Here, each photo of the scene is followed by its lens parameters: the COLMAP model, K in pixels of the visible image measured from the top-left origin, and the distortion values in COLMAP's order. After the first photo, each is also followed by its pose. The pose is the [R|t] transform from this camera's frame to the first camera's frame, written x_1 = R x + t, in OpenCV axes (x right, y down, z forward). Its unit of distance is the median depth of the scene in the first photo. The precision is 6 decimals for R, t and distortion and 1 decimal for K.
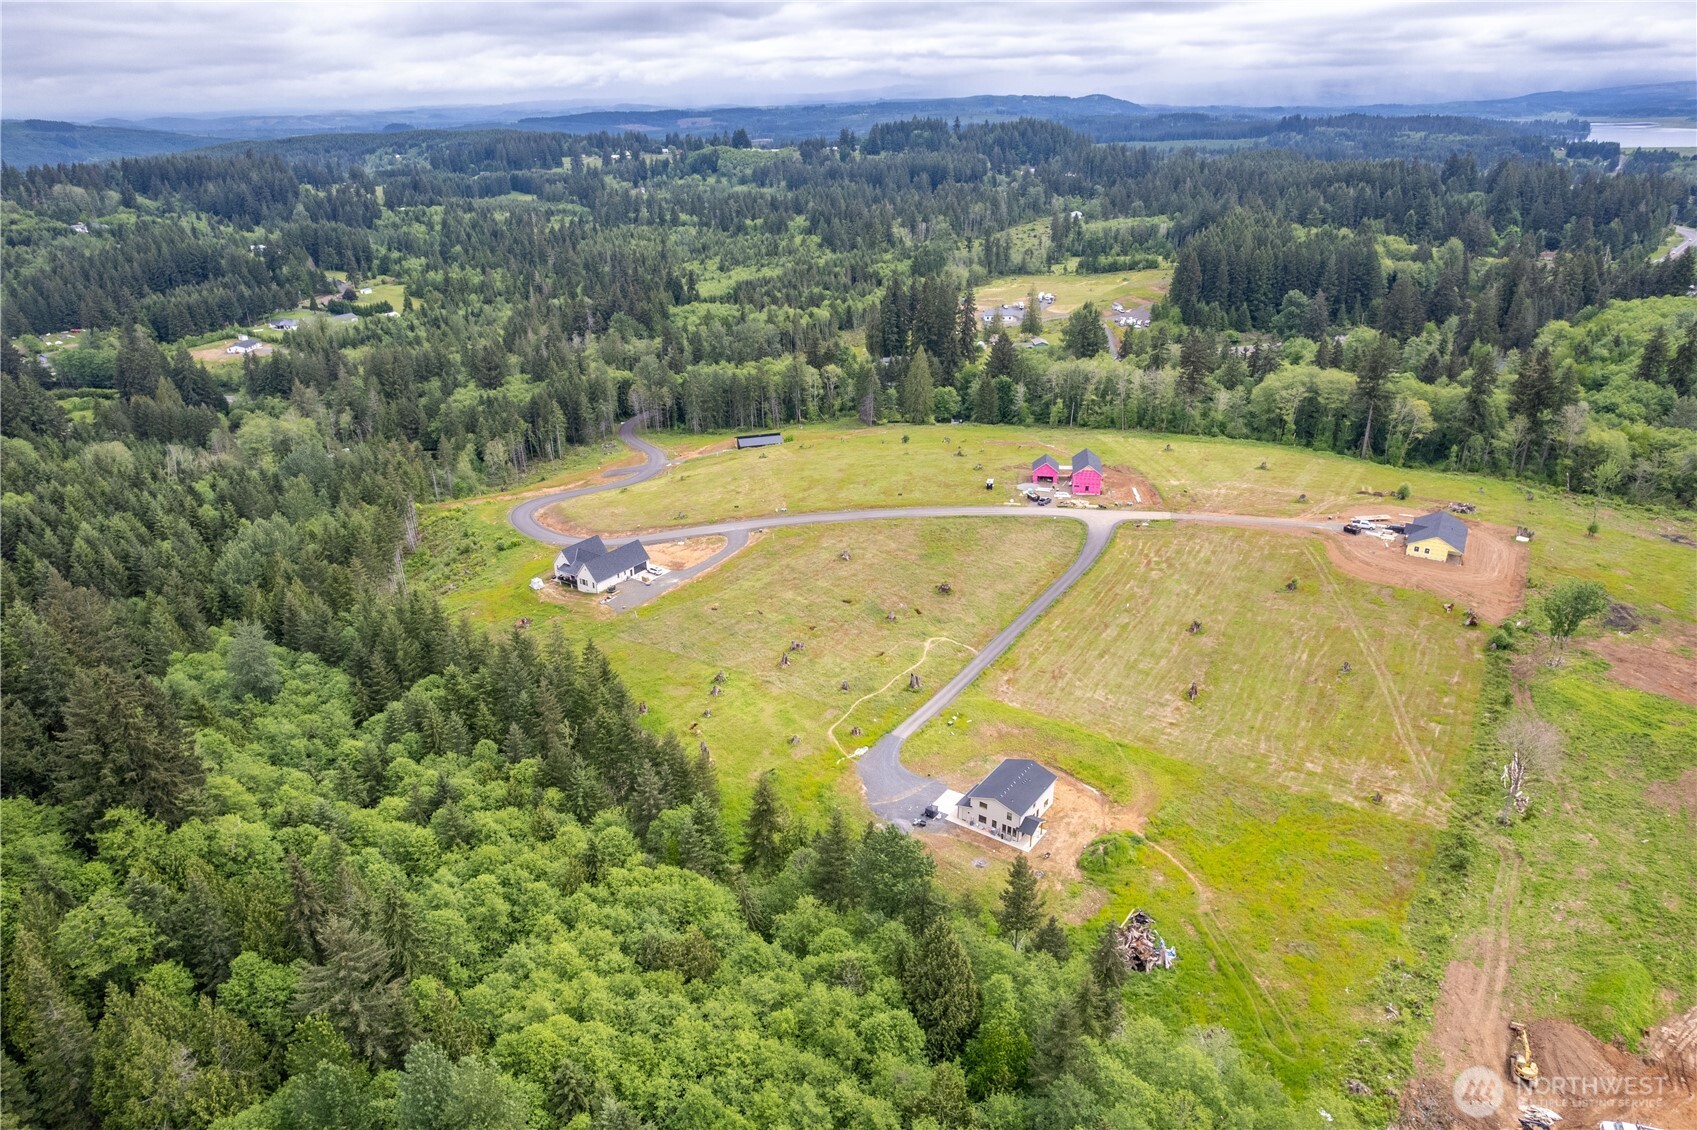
lens RADIAL K [[1080.3, 0, 845.3], [0, 1080.3, 578.1], [0, 0, 1]] dist [-0.063897, 0.055291]
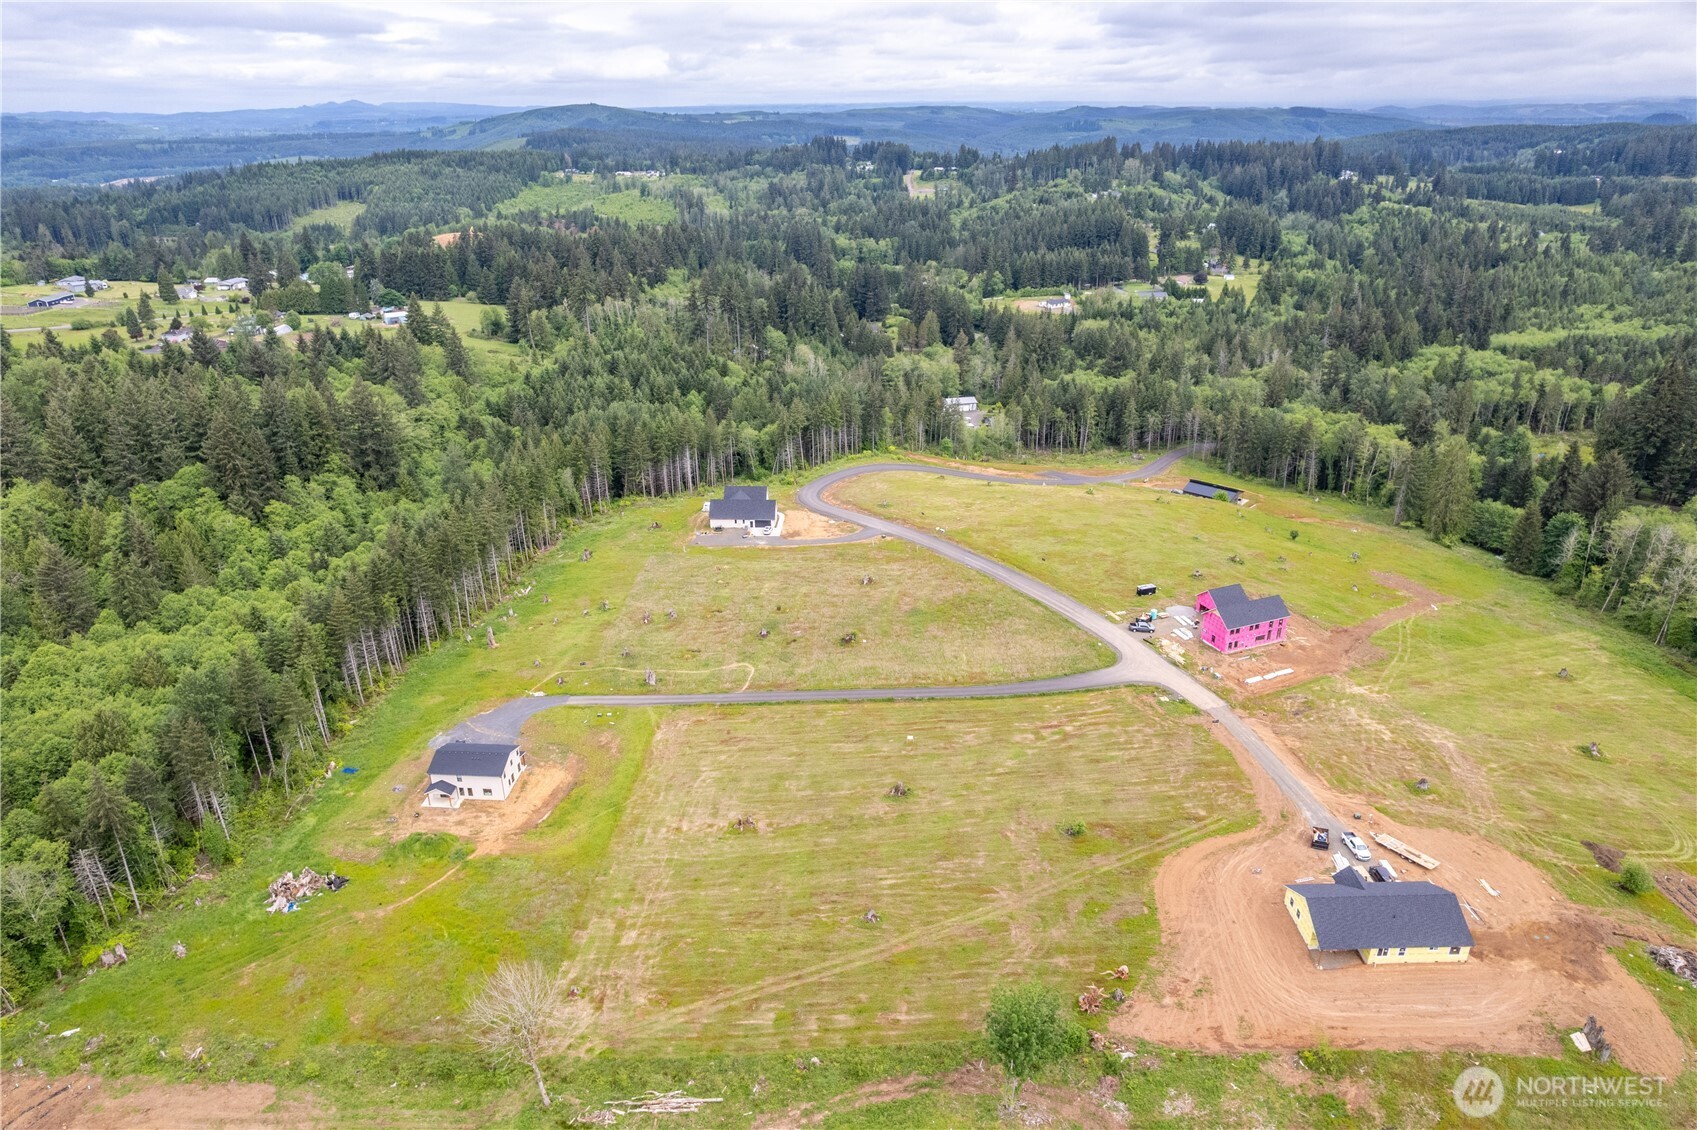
lens RADIAL K [[1080.3, 0, 841.8], [0, 1080.3, 572.7], [0, 0, 1]] dist [-0.063897, 0.055291]
pose [[0.522017, 0.349280, -0.778140, 0.659296], [-0.344982, 0.920817, 0.181892, -0.174034], [0.780055, 0.173493, 0.601177, 0.369874]]
